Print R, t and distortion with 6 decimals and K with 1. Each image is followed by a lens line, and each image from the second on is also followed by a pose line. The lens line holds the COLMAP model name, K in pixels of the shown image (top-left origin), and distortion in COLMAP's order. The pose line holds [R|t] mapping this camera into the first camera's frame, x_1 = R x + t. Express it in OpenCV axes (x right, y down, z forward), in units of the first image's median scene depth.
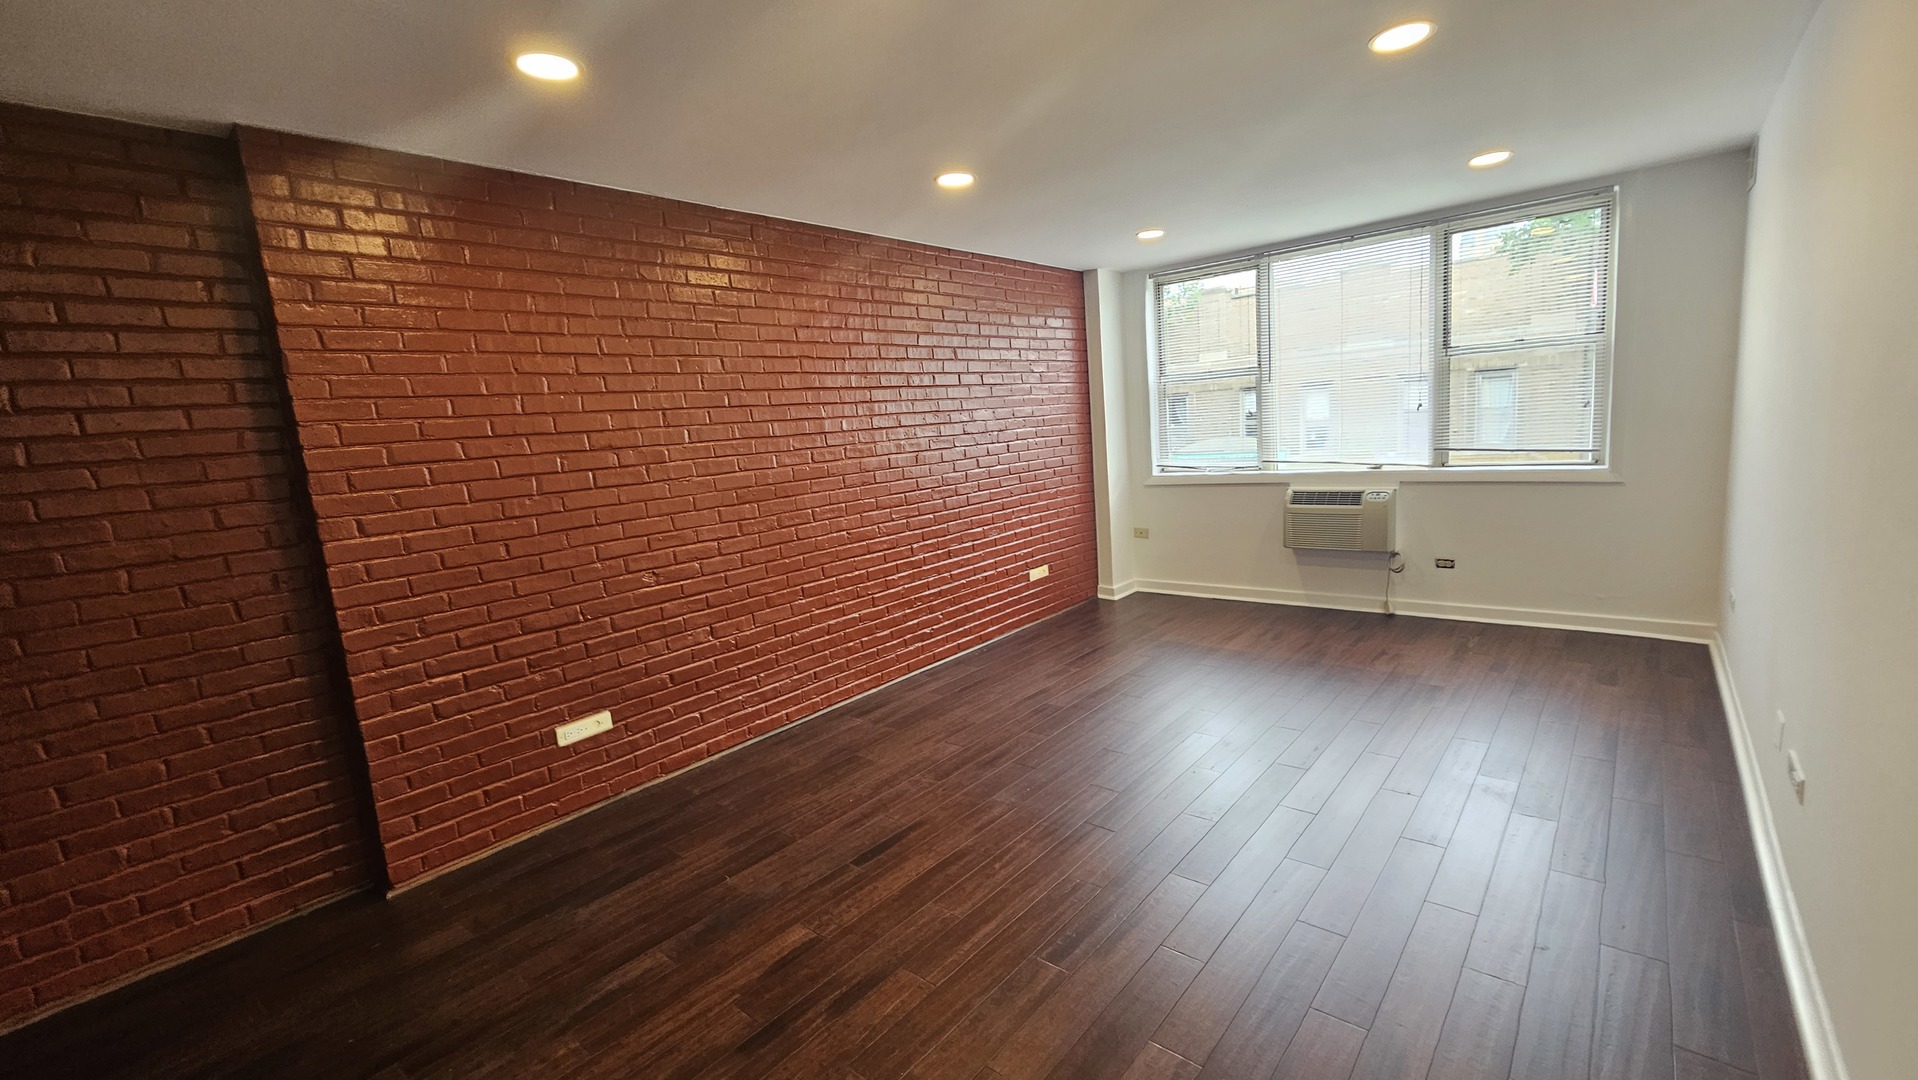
lens RADIAL K [[793.8, 0, 963.7], [0, 793.8, 538.4], [0, 0, 1]] dist [-0.002696, -0.000087]
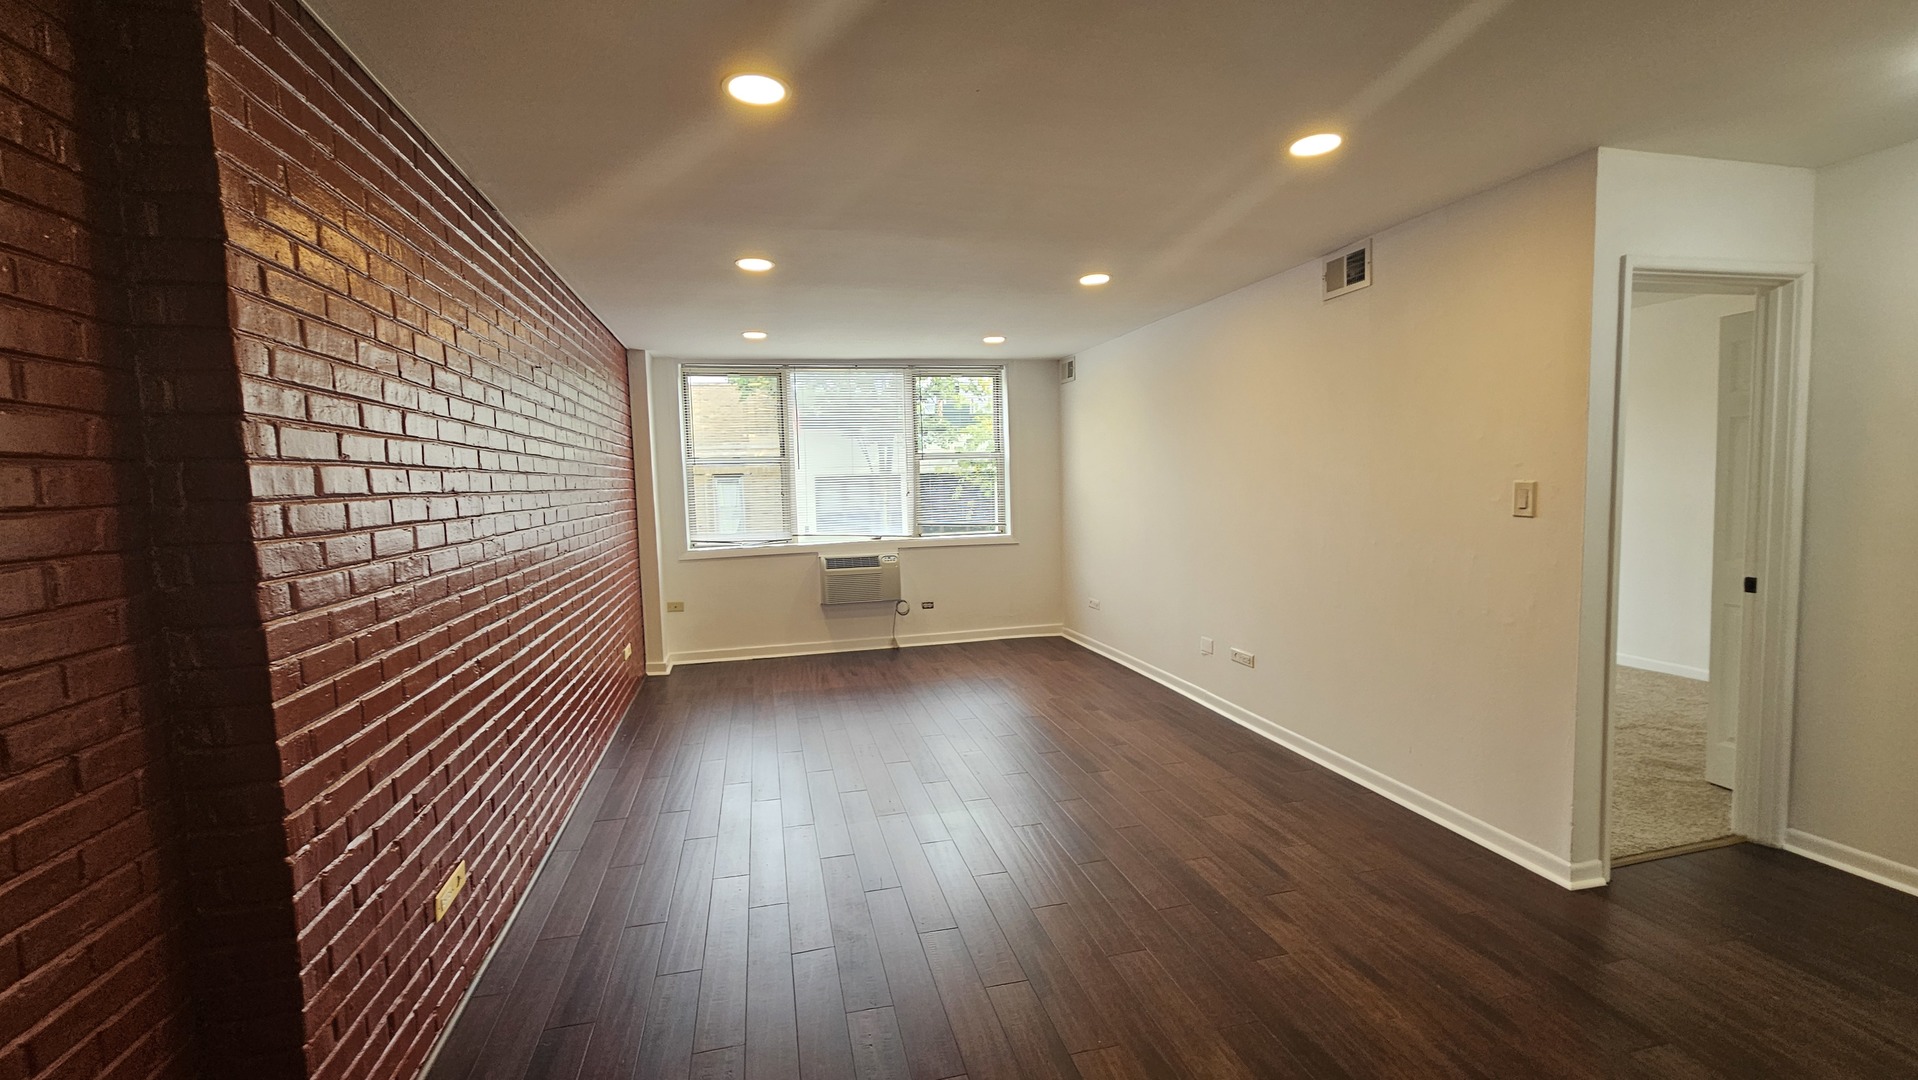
lens RADIAL K [[793.8, 0, 958.4], [0, 793.8, 541.1], [0, 0, 1]] dist [-0.002696, -0.000087]
pose [[0.589441, -0.006321, 0.807787, -0.460517], [0.102493, 0.992473, -0.067023, 0.017386], [-0.801283, 0.122299, 0.585652, 0.111857]]
